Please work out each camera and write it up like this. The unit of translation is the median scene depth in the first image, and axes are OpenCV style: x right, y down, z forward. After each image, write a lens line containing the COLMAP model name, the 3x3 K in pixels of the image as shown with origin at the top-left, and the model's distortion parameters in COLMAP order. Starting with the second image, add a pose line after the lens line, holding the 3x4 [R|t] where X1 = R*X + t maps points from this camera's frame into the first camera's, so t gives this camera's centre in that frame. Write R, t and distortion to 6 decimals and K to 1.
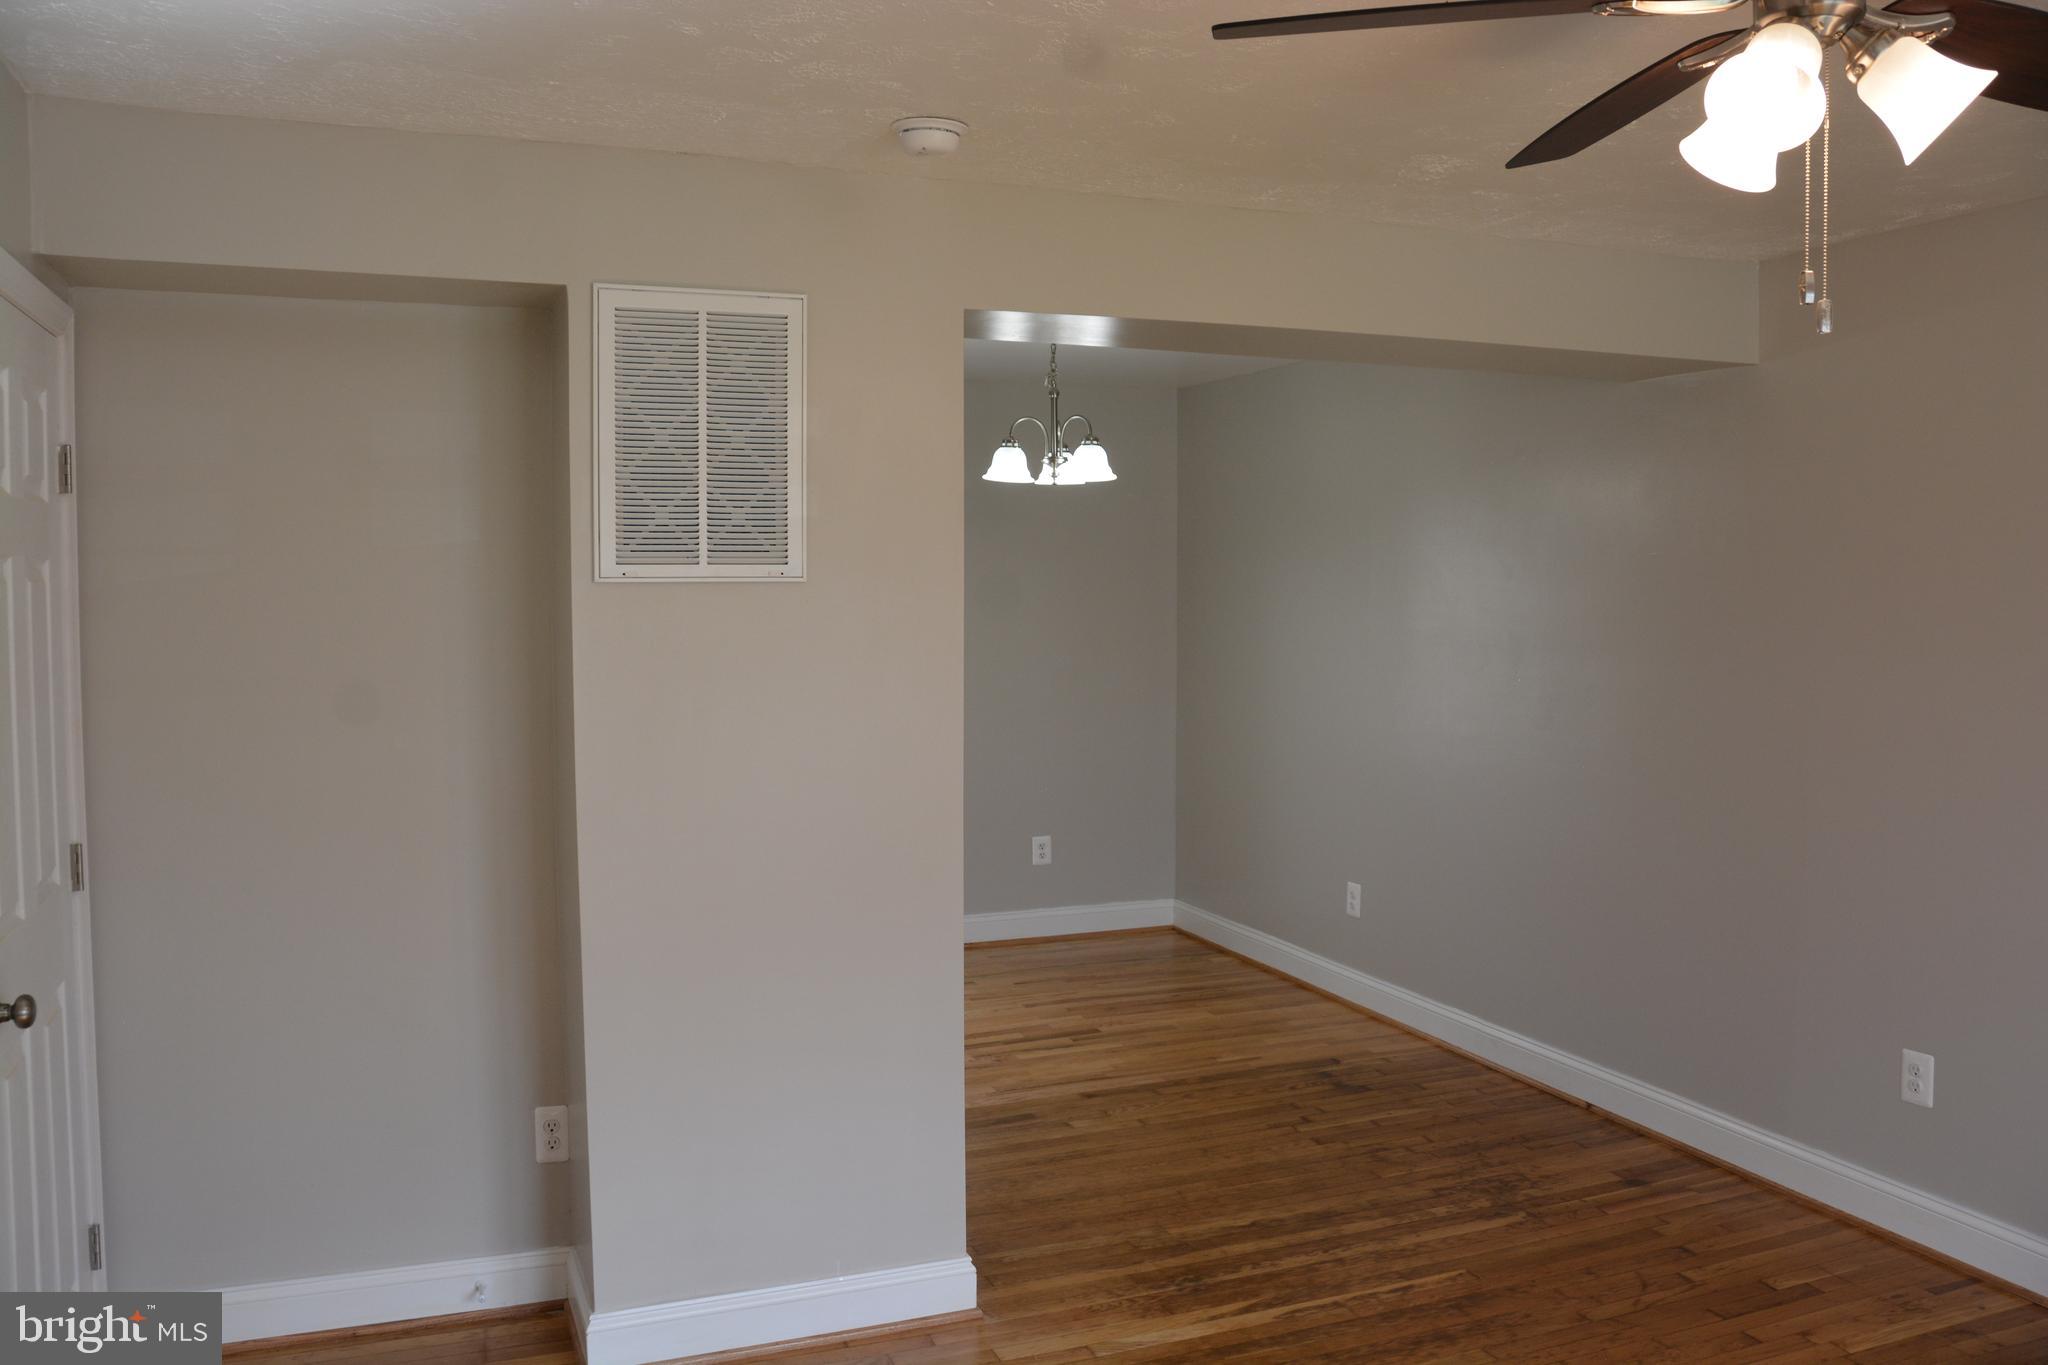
lens RADIAL K [[1623.2, 0, 1017.8], [0, 1623.2, 674.1], [0, 0, 1]] dist [-0.153450, 0.109604]
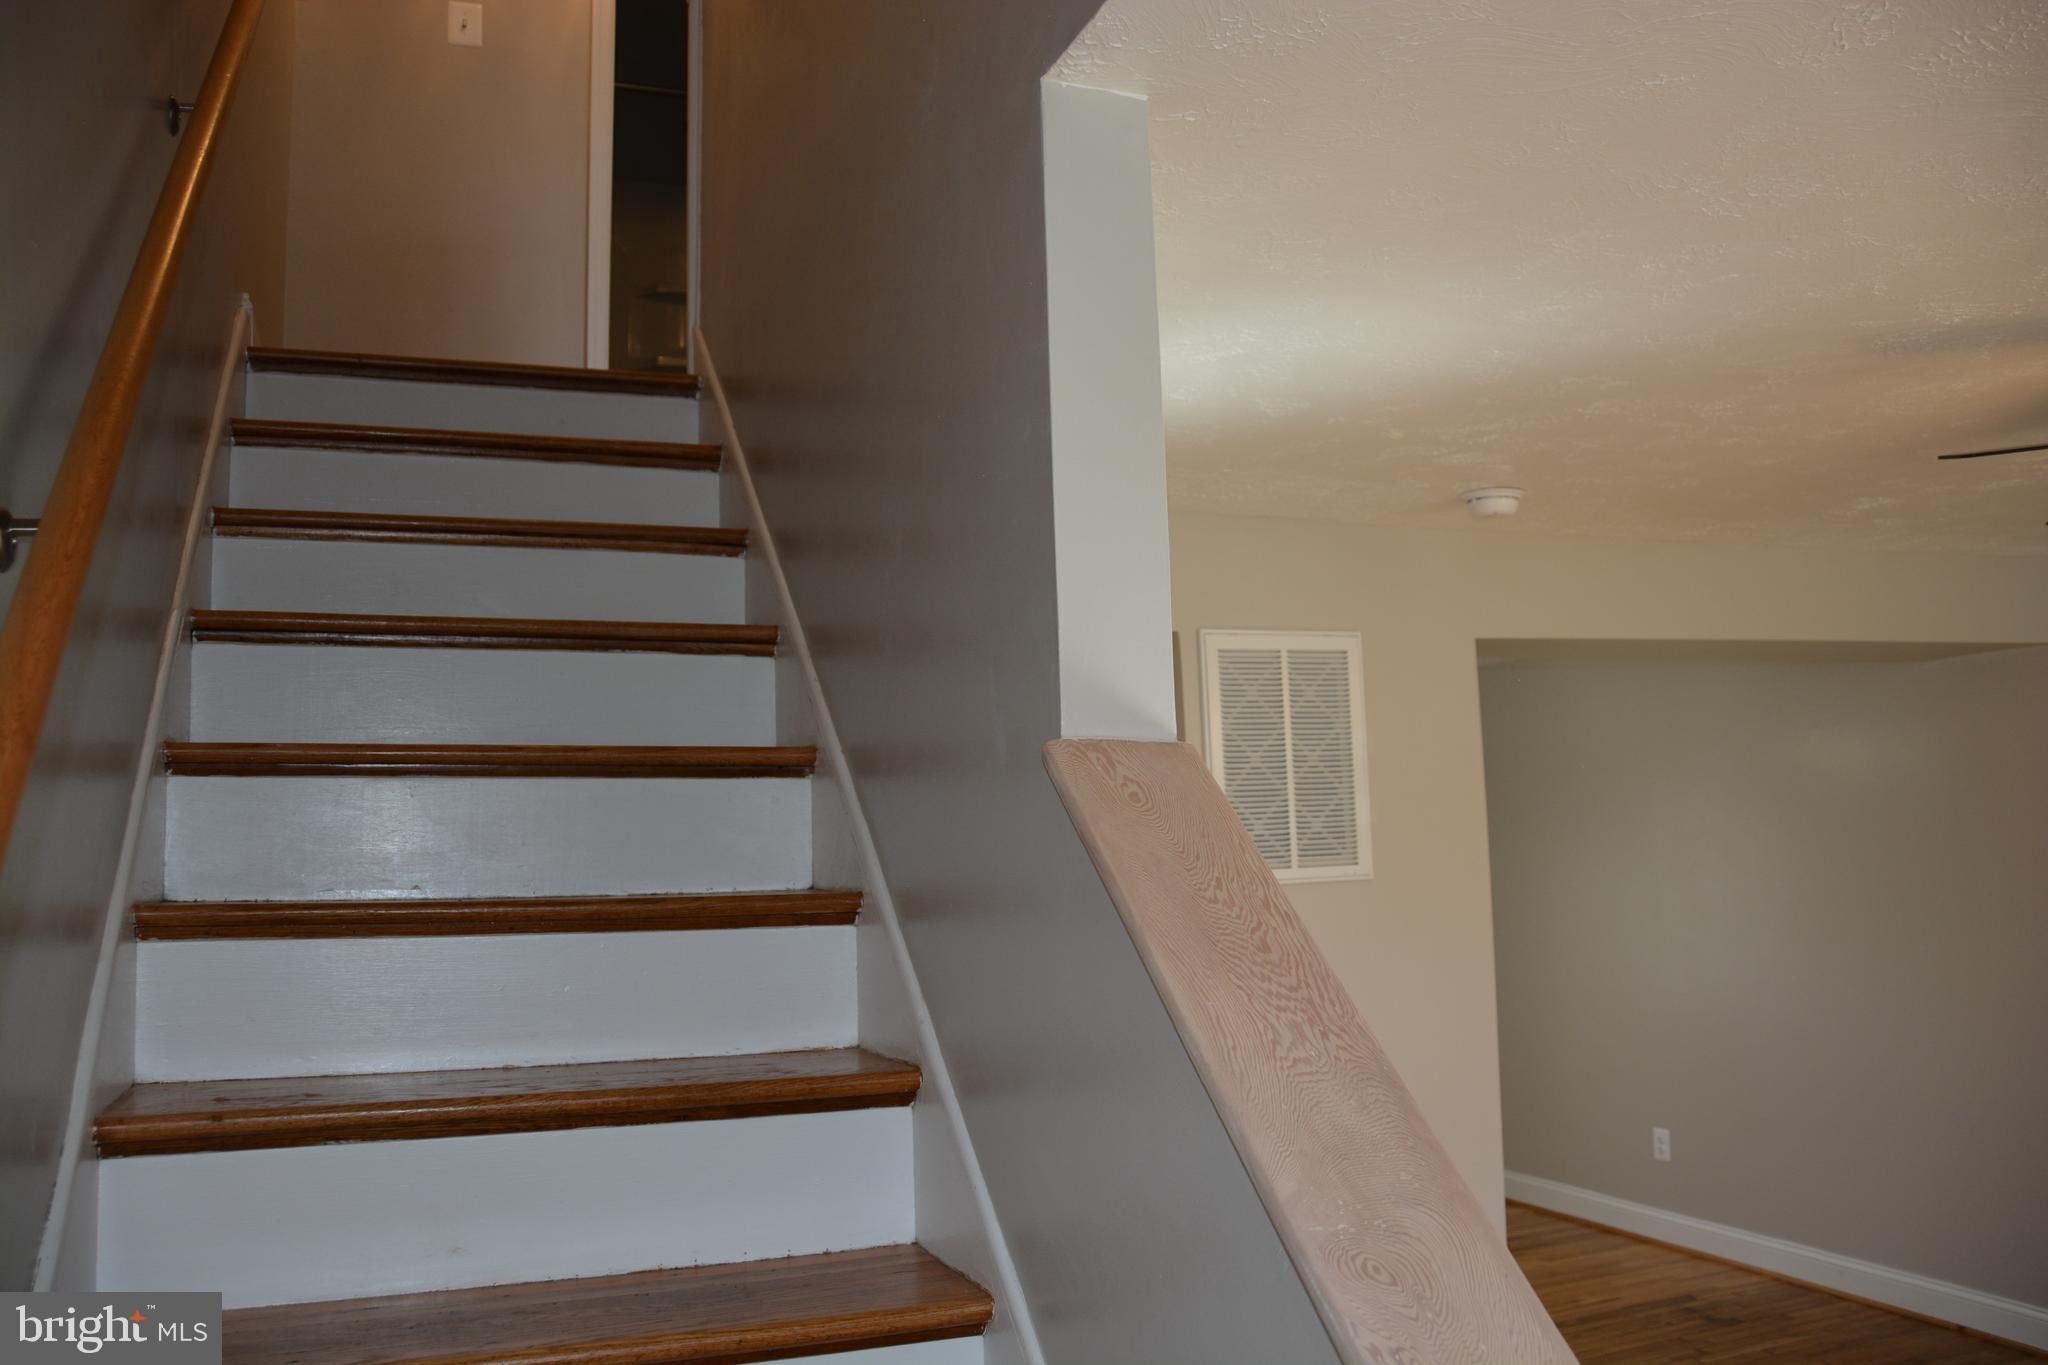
lens RADIAL K [[1623.2, 0, 1024.1], [0, 1623.2, 684.8], [0, 0, 1]] dist [-0.153450, 0.109604]
pose [[0.999243, -0.038683, -0.004013, -0.249482], [0.037562, 0.986699, -0.158160, -0.014709], [0.010078, 0.157890, 0.987405, -0.104039]]
